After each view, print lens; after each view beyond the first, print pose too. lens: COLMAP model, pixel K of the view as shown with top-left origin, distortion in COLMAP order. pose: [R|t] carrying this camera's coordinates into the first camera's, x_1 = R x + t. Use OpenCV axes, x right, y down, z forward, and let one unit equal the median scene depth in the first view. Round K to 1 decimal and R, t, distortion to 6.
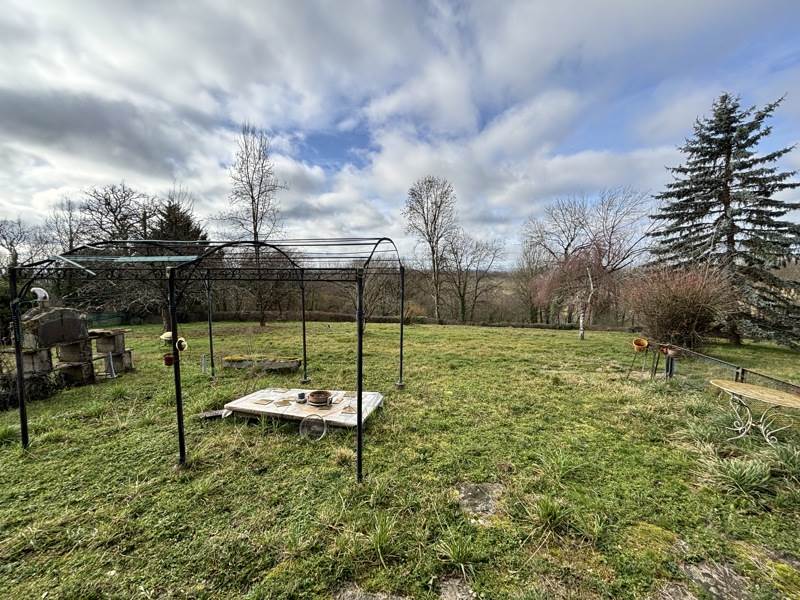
lens RADIAL K [[321.4, 0, 402.4], [0, 321.4, 300.2], [0, 0, 1]] dist [0.000475, -0.000044]
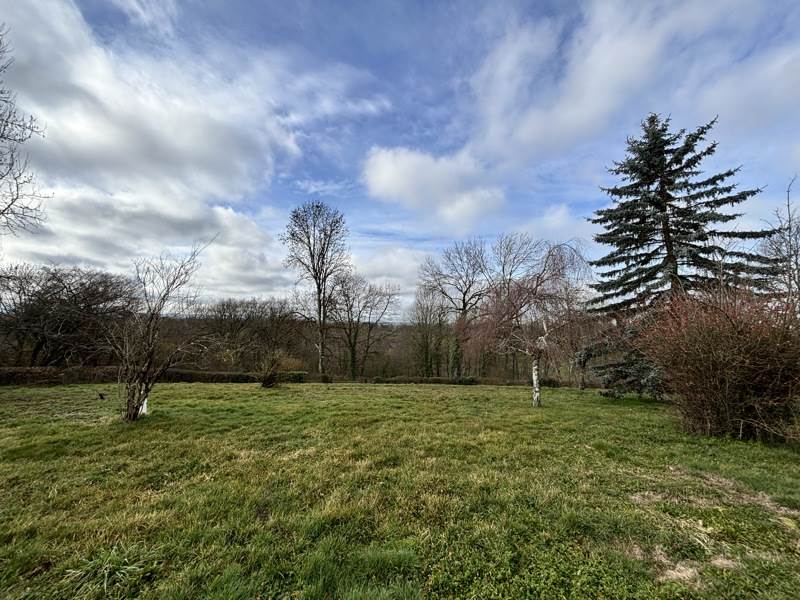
lens RADIAL K [[321.4, 0, 402.4], [0, 321.4, 300.2], [0, 0, 1]] dist [0.000475, -0.000044]
pose [[0.942337, 0.052545, 0.330514, 0.033741], [0.001125, 0.987095, -0.160134, 0.006867], [-0.334663, 0.151272, 0.930117, 0.224316]]
